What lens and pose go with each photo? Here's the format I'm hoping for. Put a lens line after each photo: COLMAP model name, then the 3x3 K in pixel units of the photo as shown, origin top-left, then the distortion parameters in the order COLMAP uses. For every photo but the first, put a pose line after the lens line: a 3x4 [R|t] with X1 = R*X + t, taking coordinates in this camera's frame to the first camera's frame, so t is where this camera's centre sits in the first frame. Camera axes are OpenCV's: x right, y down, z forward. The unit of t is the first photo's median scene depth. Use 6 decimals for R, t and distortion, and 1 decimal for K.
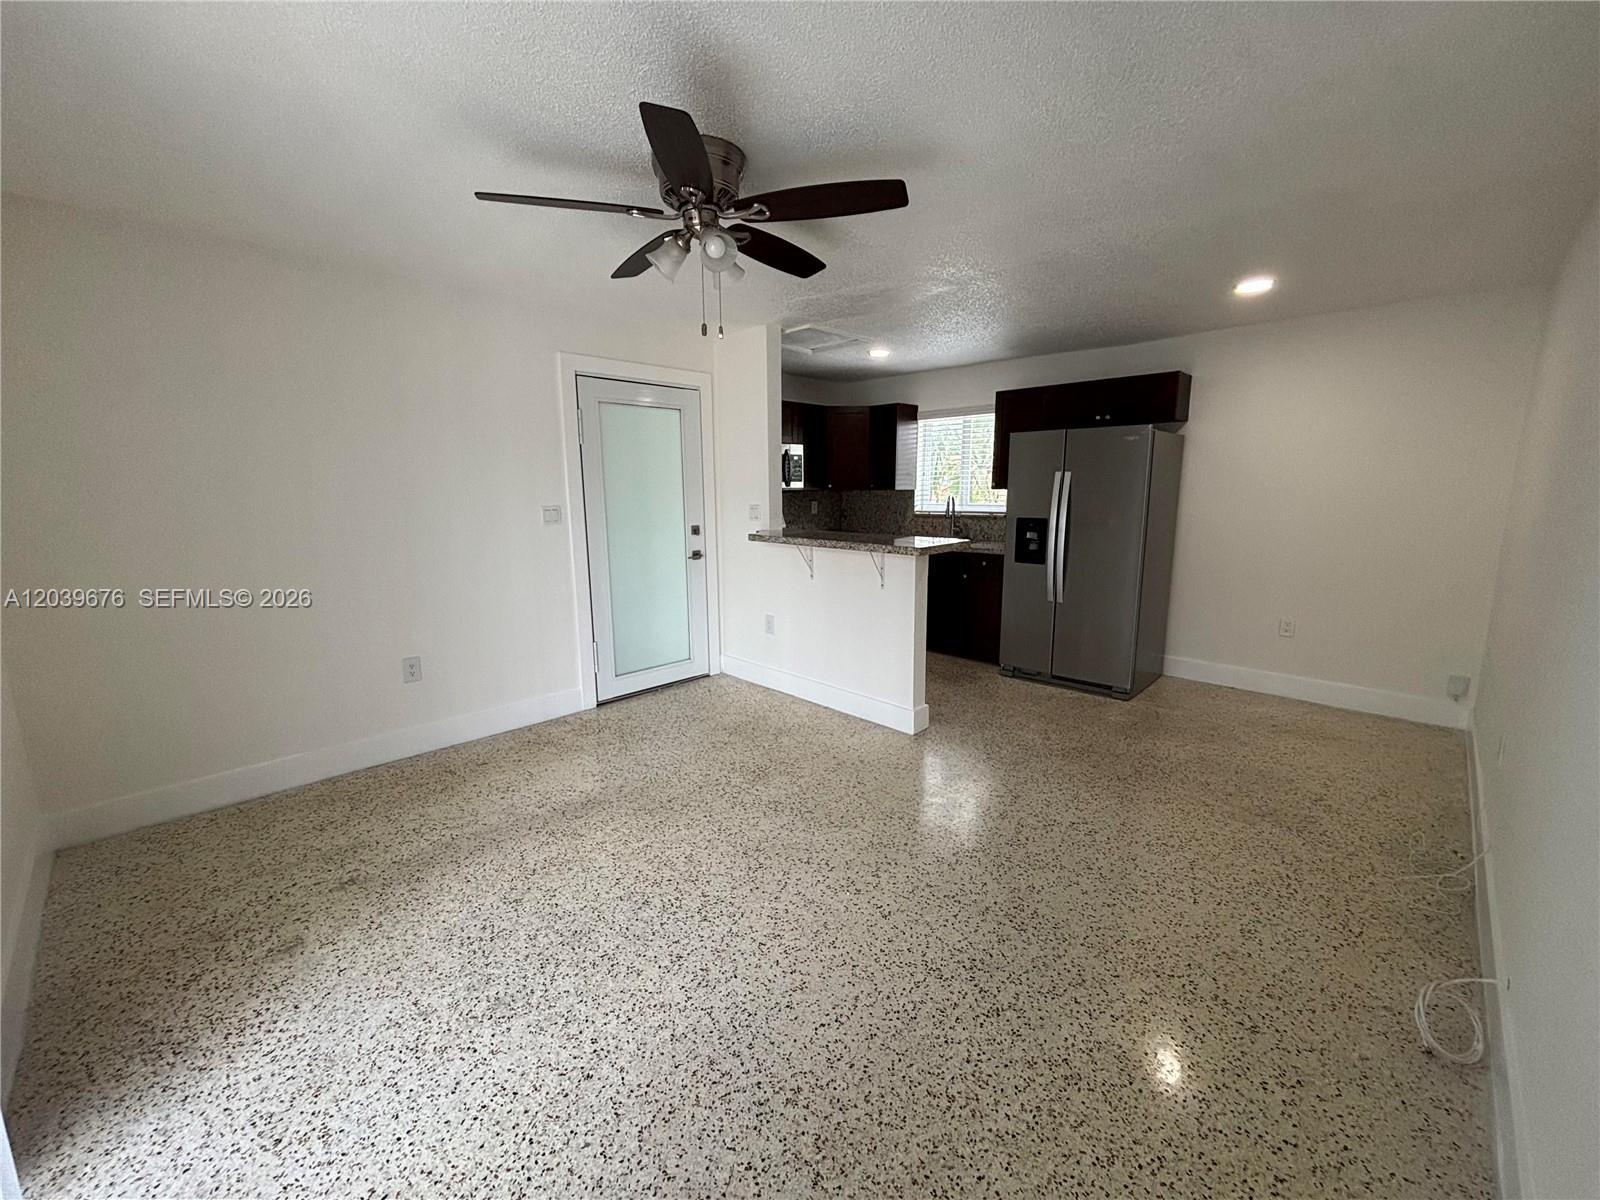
lens RADIAL K [[644.9, 0, 793.3], [0, 644.9, 601.4], [0, 0, 1]] dist [-0.000564, 0.000145]
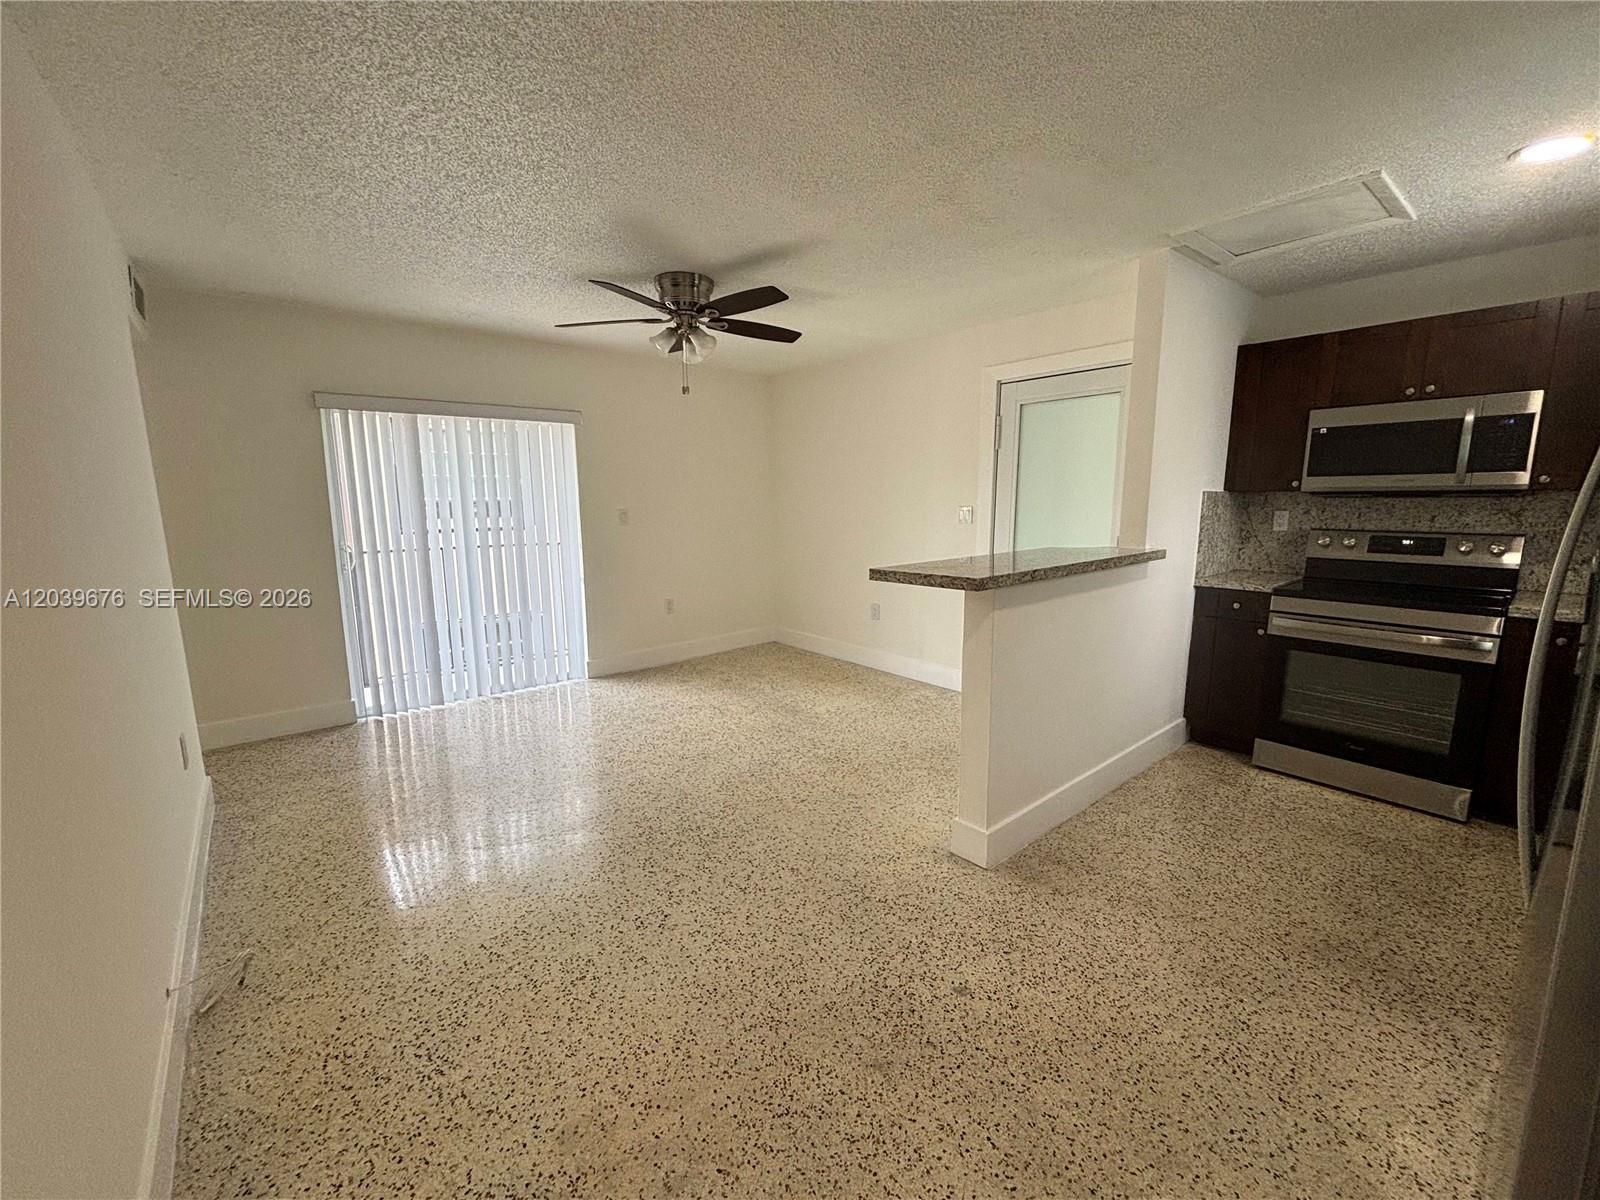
lens RADIAL K [[644.9, 0, 793.3], [0, 644.9, 601.4], [0, 0, 1]] dist [-0.000564, 0.000145]
pose [[-0.096587, 0.167969, -0.981049, 0.638224], [-0.166293, 0.969080, 0.182292, -0.112208], [0.981335, 0.180749, -0.065668, 0.642335]]
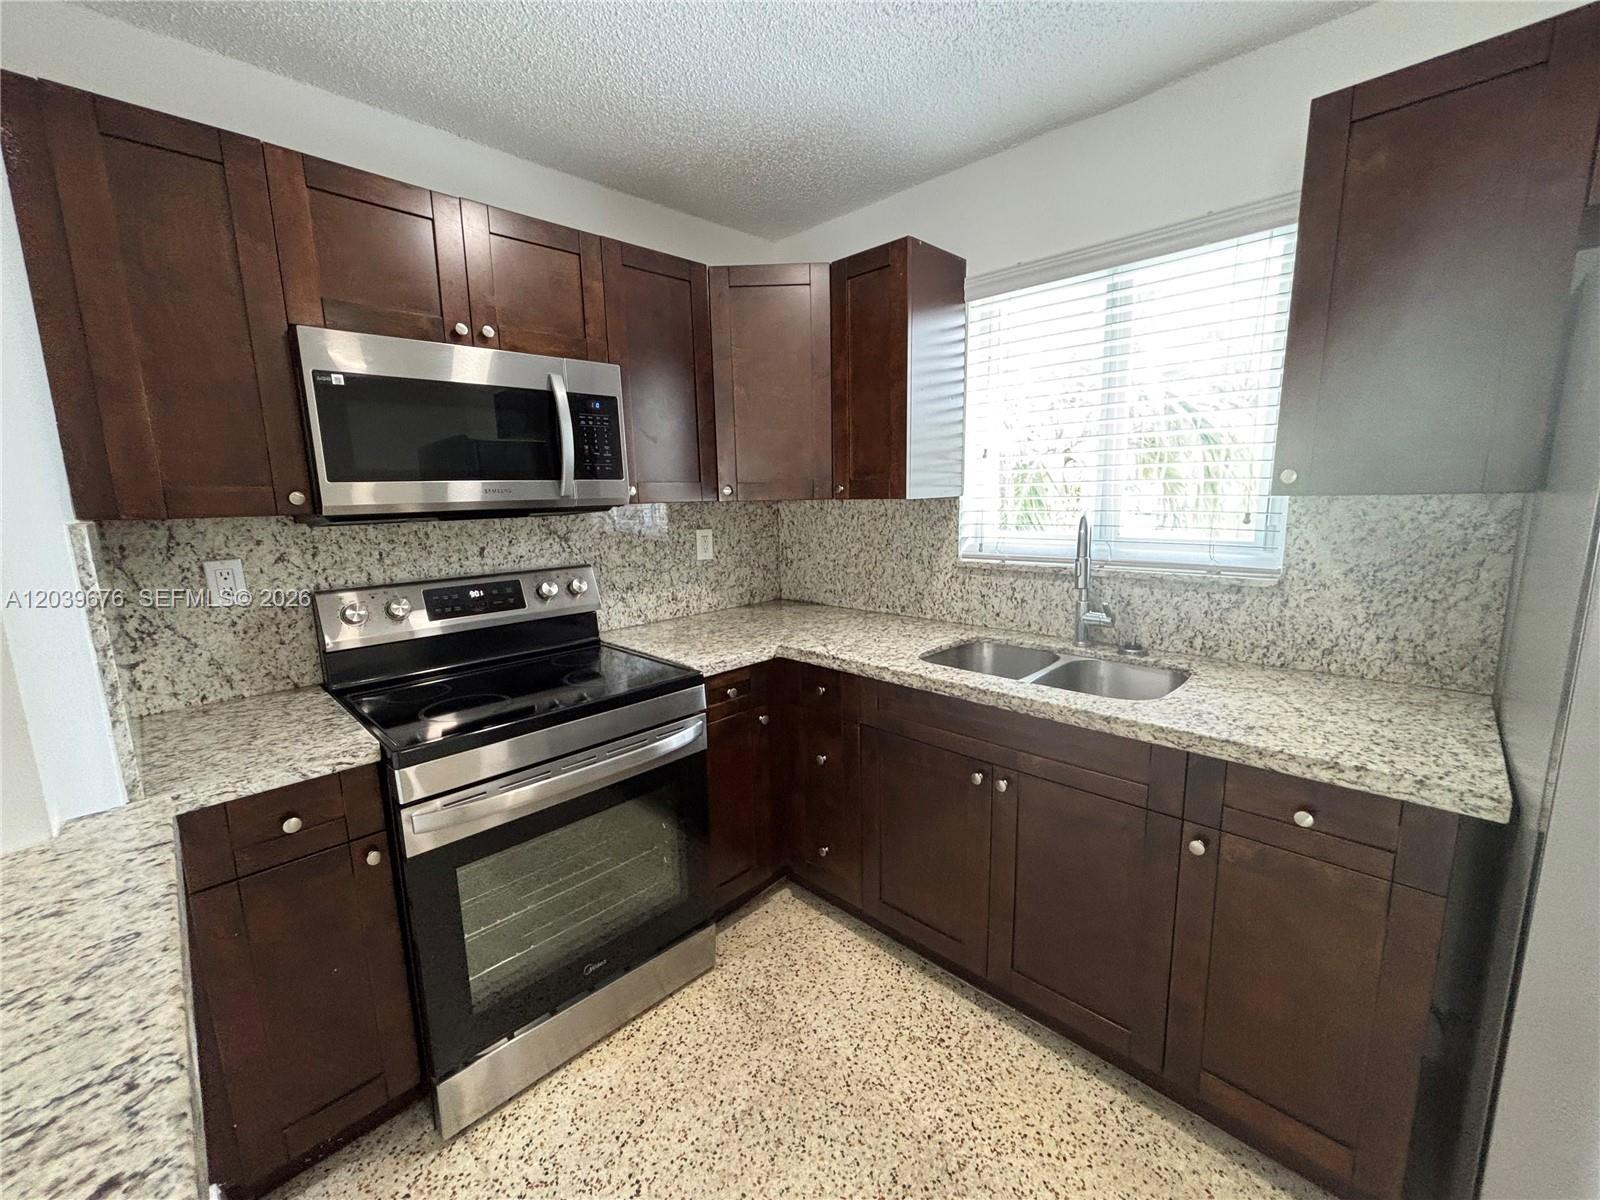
lens RADIAL K [[644.9, 0, 793.3], [0, 644.9, 601.4], [0, 0, 1]] dist [-0.000564, 0.000145]
pose [[0.999830, -0.016288, -0.008611, 0.122691], [0.016236, 0.999850, -0.006065, -0.144650], [0.008709, 0.005924, 0.999945, 0.806948]]
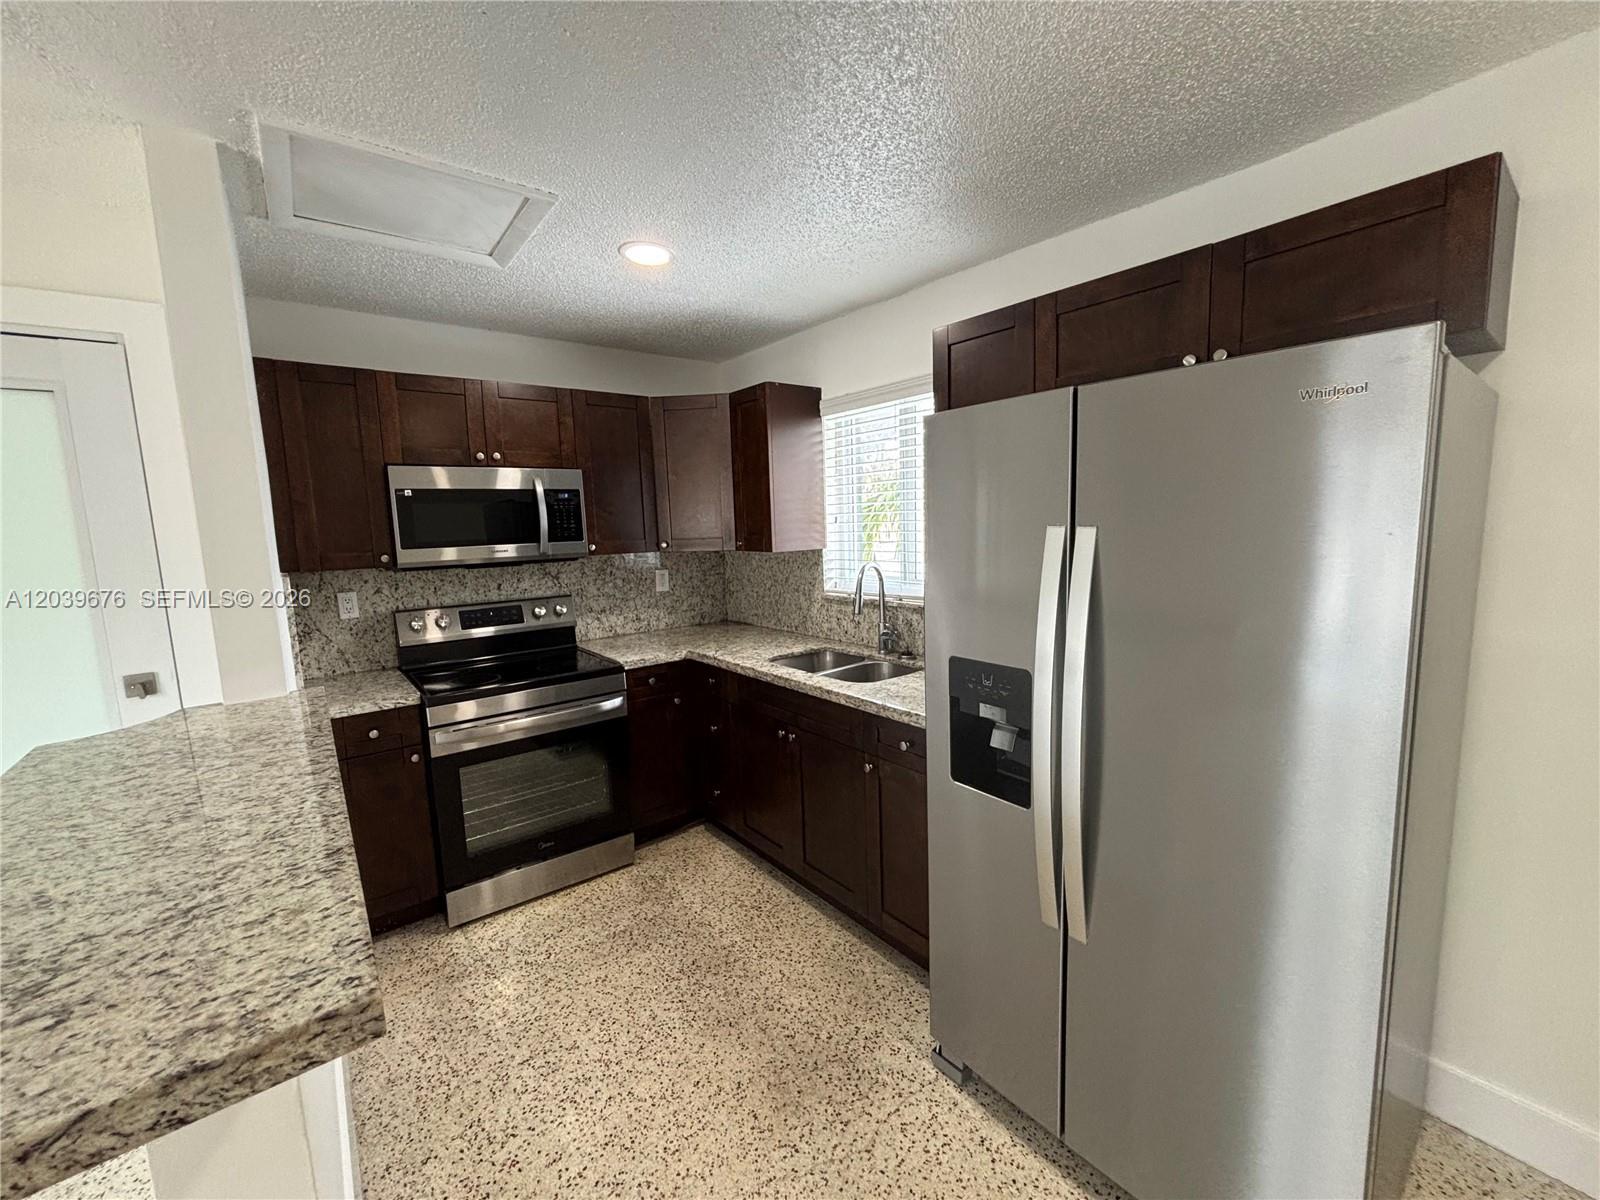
lens RADIAL K [[644.1, 0, 795.1], [0, 644.1, 598.5], [0, 0, 1]] dist [-0.000649, -0.000229]
pose [[0.992116, -0.008778, -0.125016, 0.293614], [0.002300, 0.998652, -0.051862, -0.136246], [0.125302, 0.051165, 0.990798, 0.619247]]
